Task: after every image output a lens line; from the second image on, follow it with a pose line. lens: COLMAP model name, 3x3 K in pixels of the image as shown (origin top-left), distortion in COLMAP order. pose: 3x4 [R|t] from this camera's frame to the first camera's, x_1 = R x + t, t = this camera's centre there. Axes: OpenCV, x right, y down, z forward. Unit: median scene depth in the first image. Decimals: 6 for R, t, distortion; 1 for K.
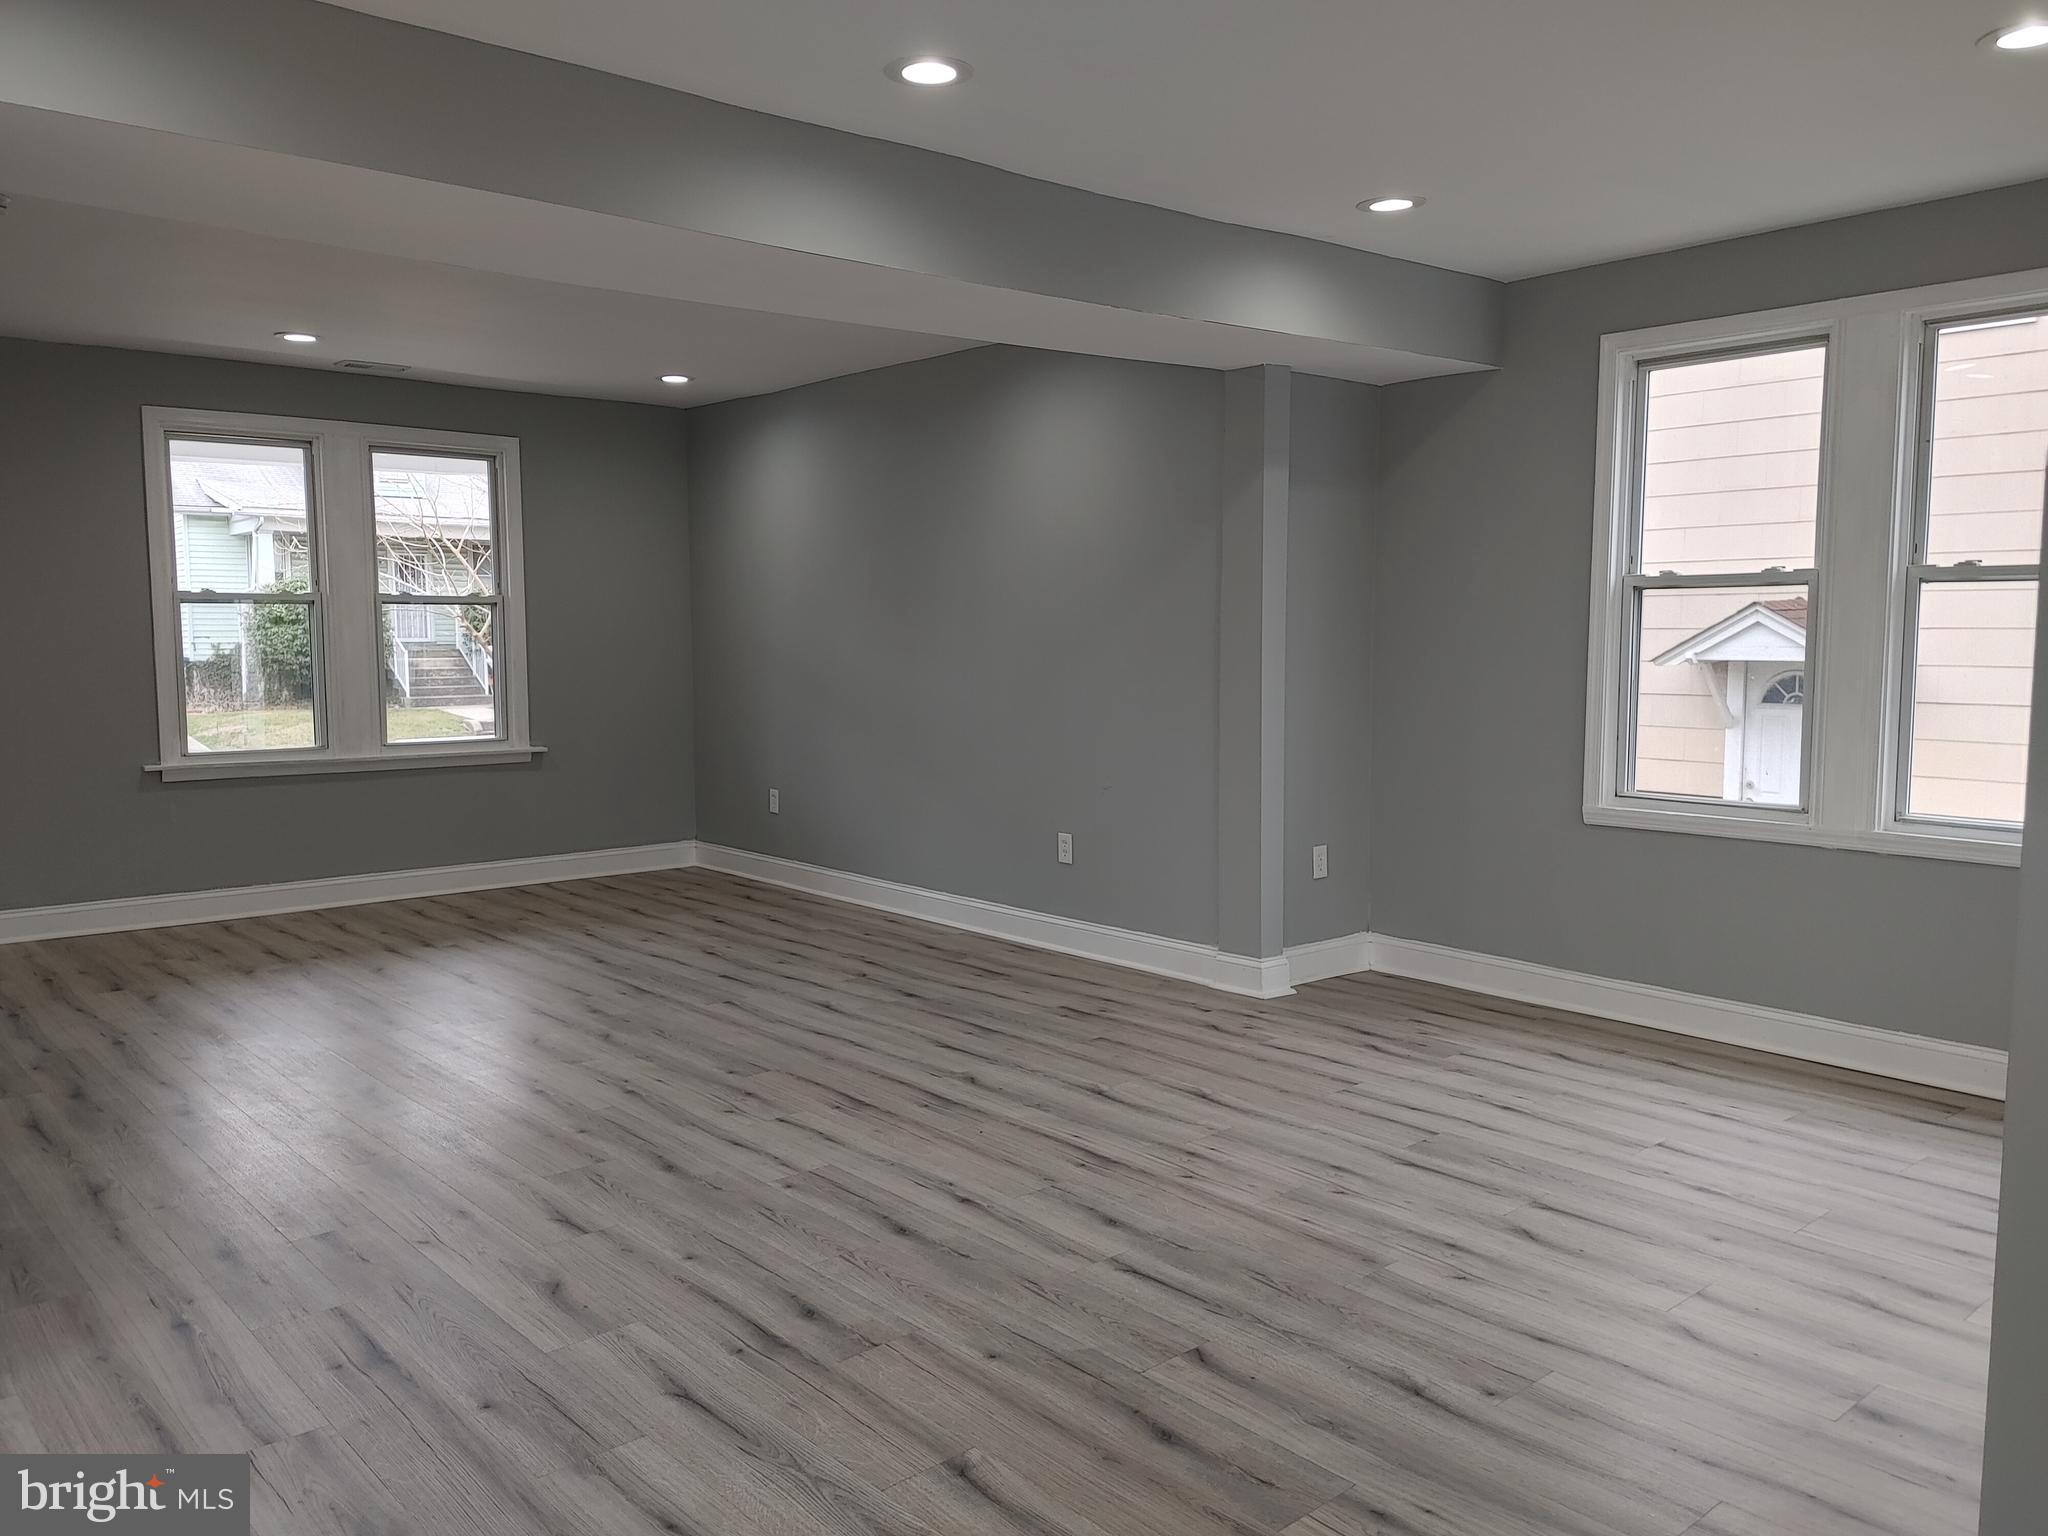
lens RADIAL K [[1566.8, 0, 1036.3], [0, 1566.8, 760.5], [0, 0, 1]] dist [0.124401, -0.148089]
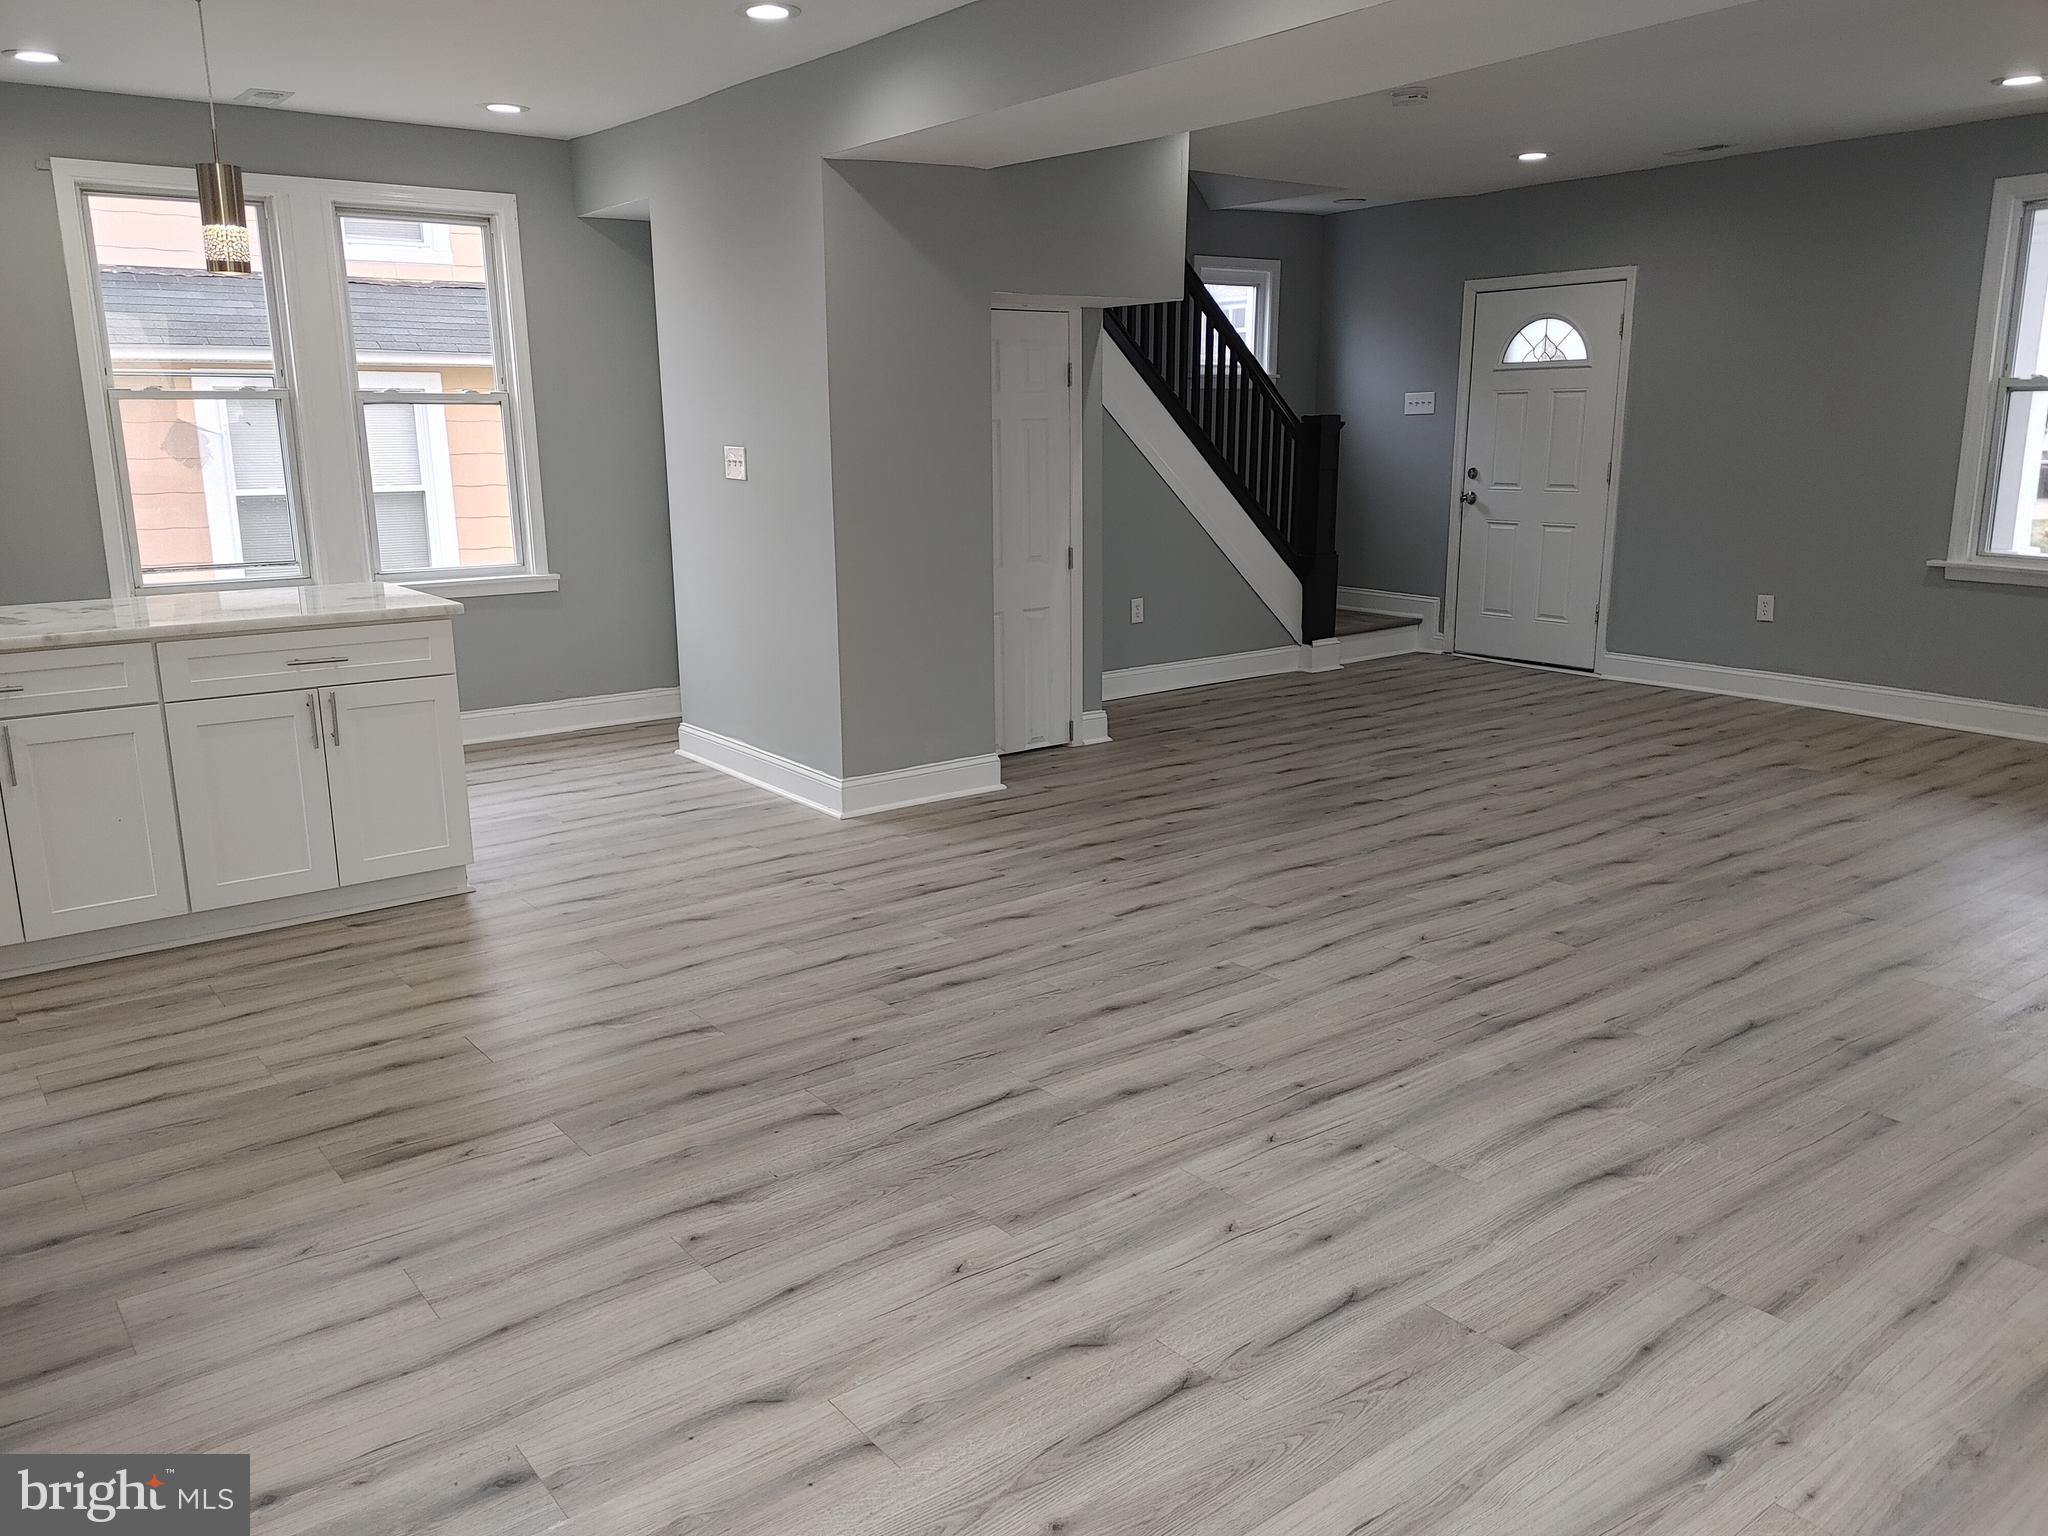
lens RADIAL K [[1566.8, 0, 1036.3], [0, 1566.8, 760.5], [0, 0, 1]] dist [0.124401, -0.148089]
pose [[-0.083442, 0.218869, -0.972180, 0.858218], [-0.077437, 0.971208, 0.225297, -0.101259], [0.993499, 0.094082, -0.064091, 0.914592]]
